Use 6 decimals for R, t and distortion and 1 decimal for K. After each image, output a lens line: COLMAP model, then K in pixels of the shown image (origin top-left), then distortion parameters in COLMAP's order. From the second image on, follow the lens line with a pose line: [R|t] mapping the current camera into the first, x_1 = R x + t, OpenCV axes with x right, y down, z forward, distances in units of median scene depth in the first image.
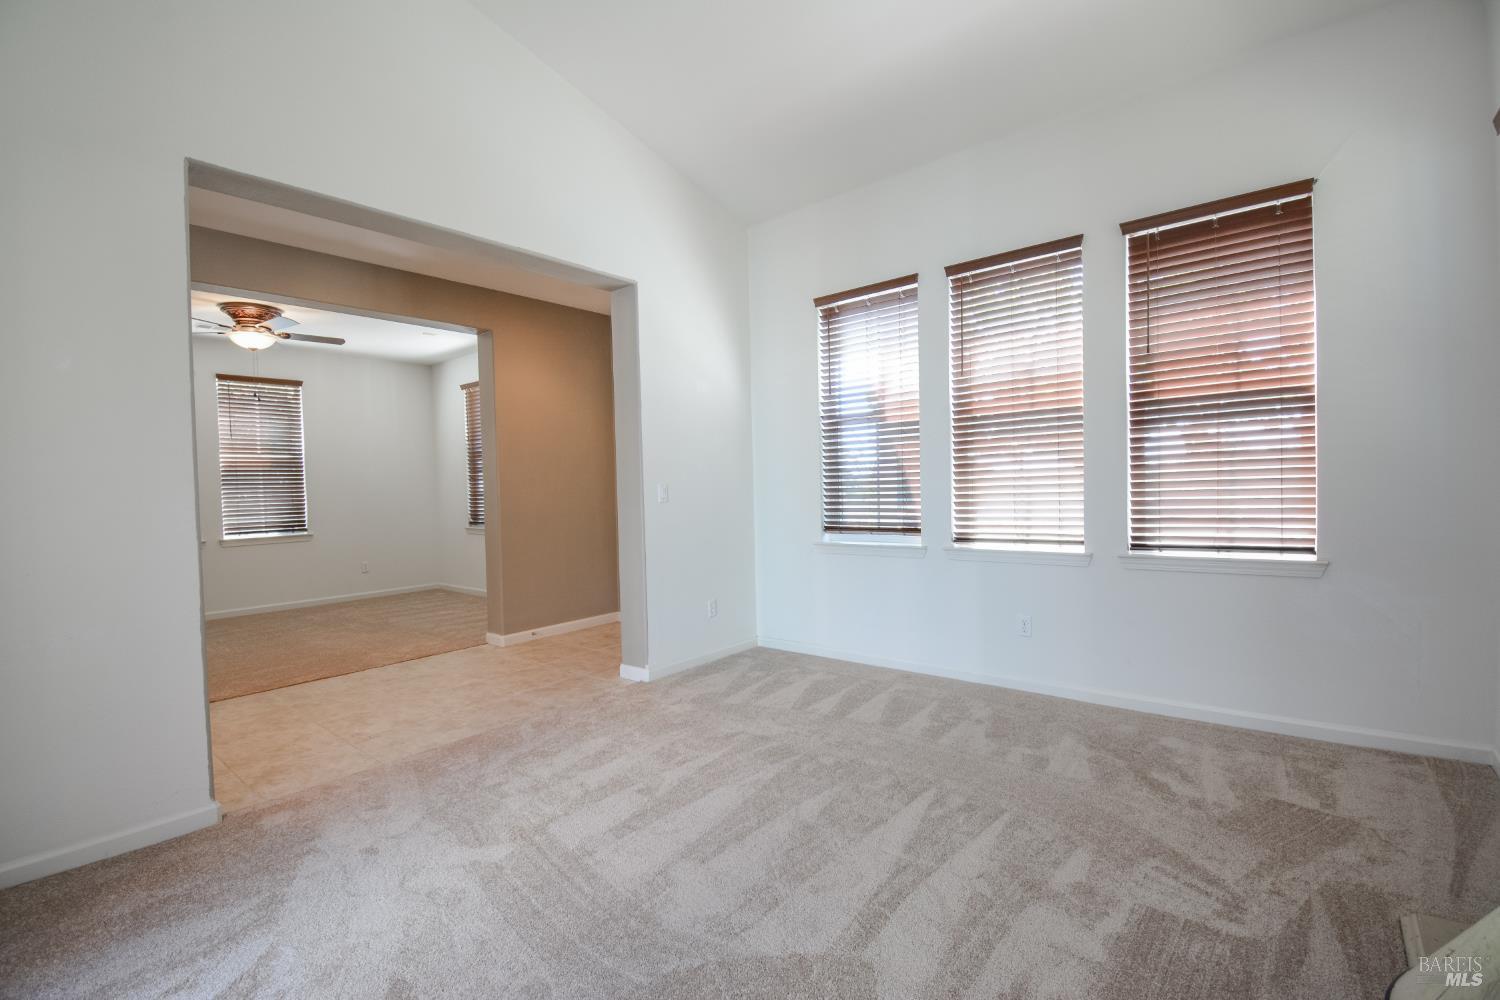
lens RADIAL K [[664.4, 0, 751.1], [0, 664.4, 500.6], [0, 0, 1]] dist [0.017347, -0.024819]
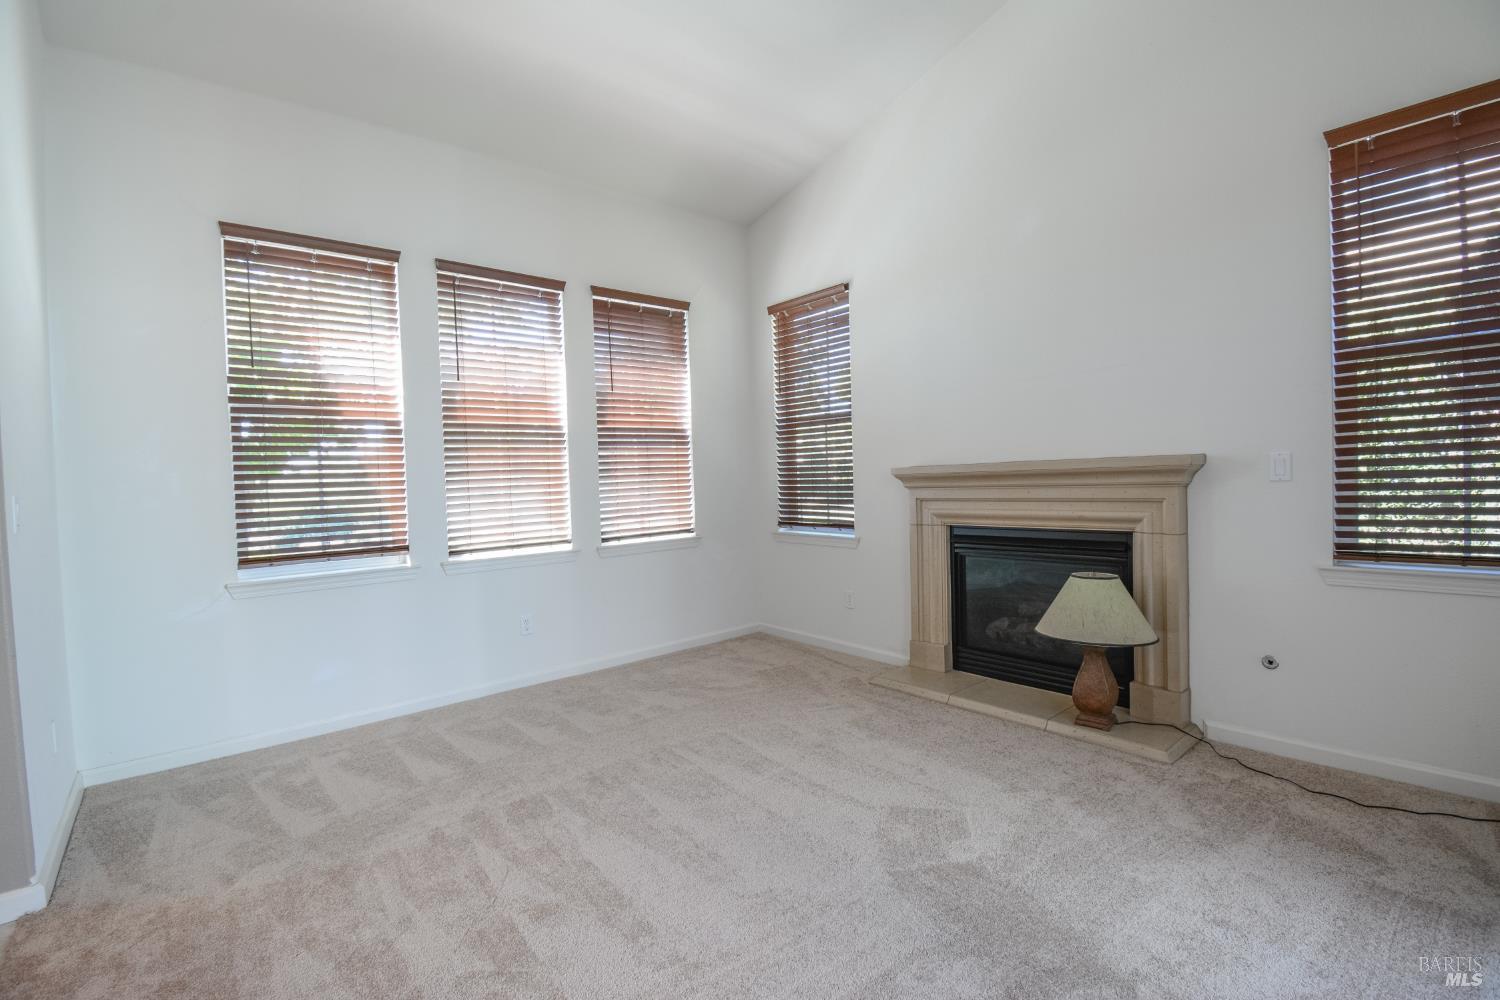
lens RADIAL K [[664.4, 0, 751.1], [0, 664.4, 500.6], [0, 0, 1]] dist [0.017347, -0.024819]
pose [[0.171667, -0.007140, 0.985129, -0.631085], [0.054015, 0.998538, -0.002175, 0.011871], [-0.983673, 0.053585, 0.171802, 0.496181]]
